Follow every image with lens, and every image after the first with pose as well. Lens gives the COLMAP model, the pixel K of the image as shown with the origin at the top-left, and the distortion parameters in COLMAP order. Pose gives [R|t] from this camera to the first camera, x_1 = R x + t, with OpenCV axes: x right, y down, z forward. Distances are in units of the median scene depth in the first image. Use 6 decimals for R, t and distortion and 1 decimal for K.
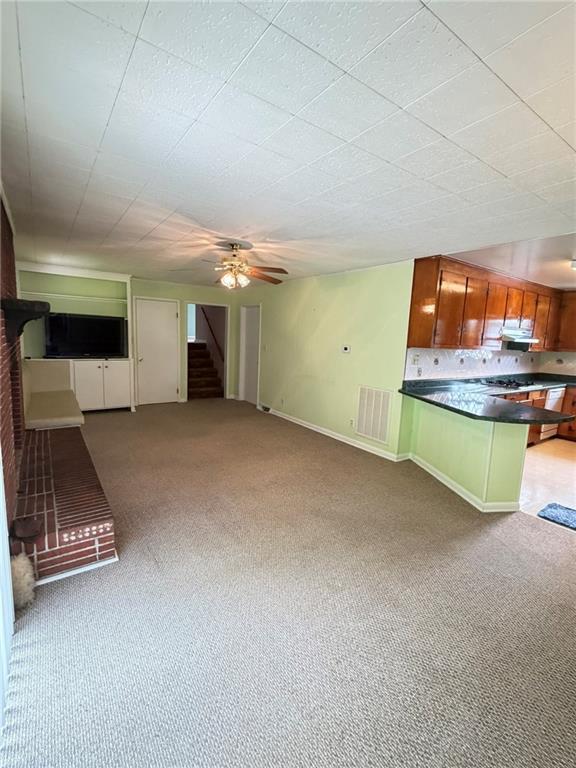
lens RADIAL K [[346.9, 0, 286.5], [0, 346.9, 382.2], [0, 0, 1]] dist [-0.000155, 0.000339]
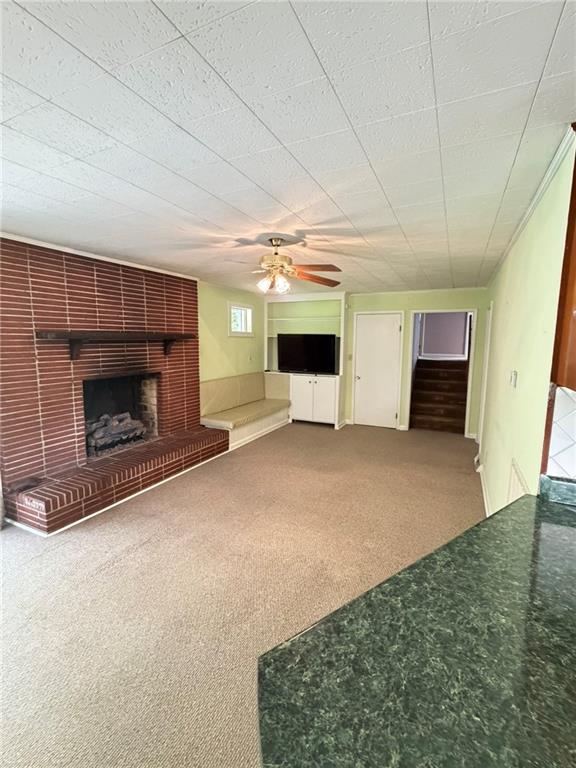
lens RADIAL K [[346.9, 0, 287.0], [0, 346.9, 385.5], [0, 0, 1]] dist [-0.000155, 0.000339]
pose [[0.481716, 0.074937, -0.873118, 0.356520], [-0.102289, 0.994335, 0.028905, -0.055275], [0.870337, 0.075387, 0.486652, 0.403709]]
